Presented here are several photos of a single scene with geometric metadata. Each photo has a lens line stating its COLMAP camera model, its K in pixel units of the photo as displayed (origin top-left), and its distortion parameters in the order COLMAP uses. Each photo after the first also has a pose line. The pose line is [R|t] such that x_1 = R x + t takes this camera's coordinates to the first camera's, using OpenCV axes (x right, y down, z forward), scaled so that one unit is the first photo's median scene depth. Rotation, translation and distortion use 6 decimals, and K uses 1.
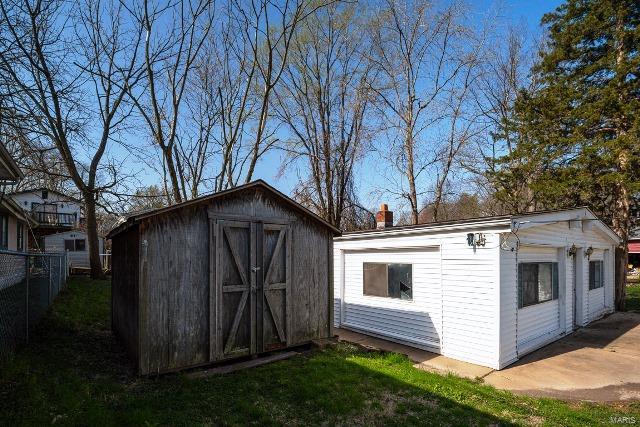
lens RADIAL K [[304.4, 0, 303.9], [0, 304.4, 252.6], [0, 0, 1]] dist [-0.023237, -0.003515]
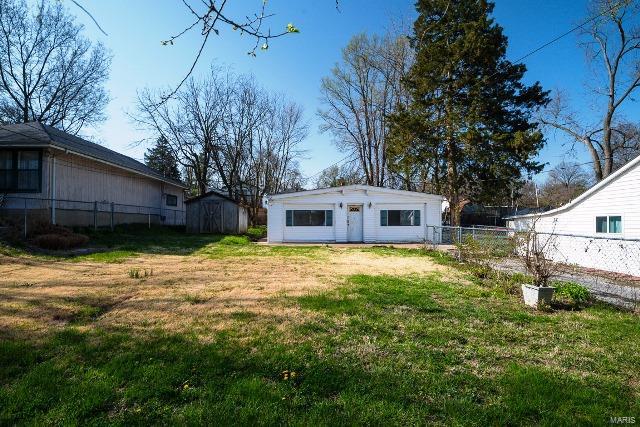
lens RADIAL K [[286.7, 0, 313.3], [0, 286.7, 216.5], [0, 0, 1]] dist [-0.026417, -0.003469]
pose [[0.840368, -0.012127, -0.541880, 2.945766], [0.012778, 0.999915, -0.002562, 0.129963], [0.541865, -0.004771, 0.840452, -1.416843]]
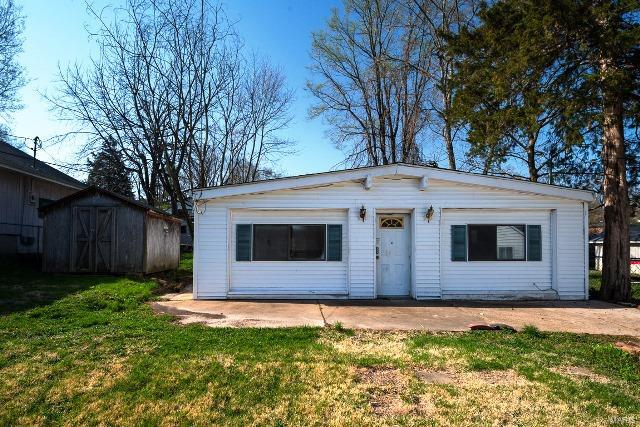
lens RADIAL K [[304.4, 0, 291.6], [0, 304.4, 237.6], [0, 0, 1]] dist [-0.023237, -0.003515]
pose [[0.825466, -0.010782, -0.564349, 1.977865], [0.009605, 0.999941, -0.005054, 0.122327], [0.564370, -0.001249, 0.825521, 0.101899]]
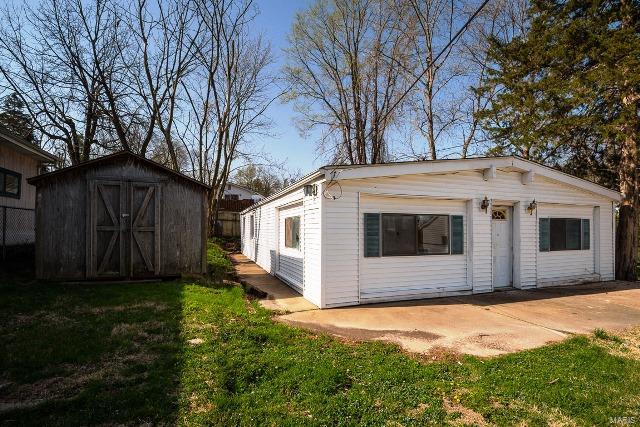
lens RADIAL K [[286.7, 0, 297.3], [0, 286.7, 226.3], [0, 0, 1]] dist [-0.026417, -0.003469]
pose [[0.959149, 0.005360, -0.282852, 0.925369], [-0.001517, 0.999904, 0.013804, 0.083463], [0.282898, -0.012811, 0.959064, -0.010109]]
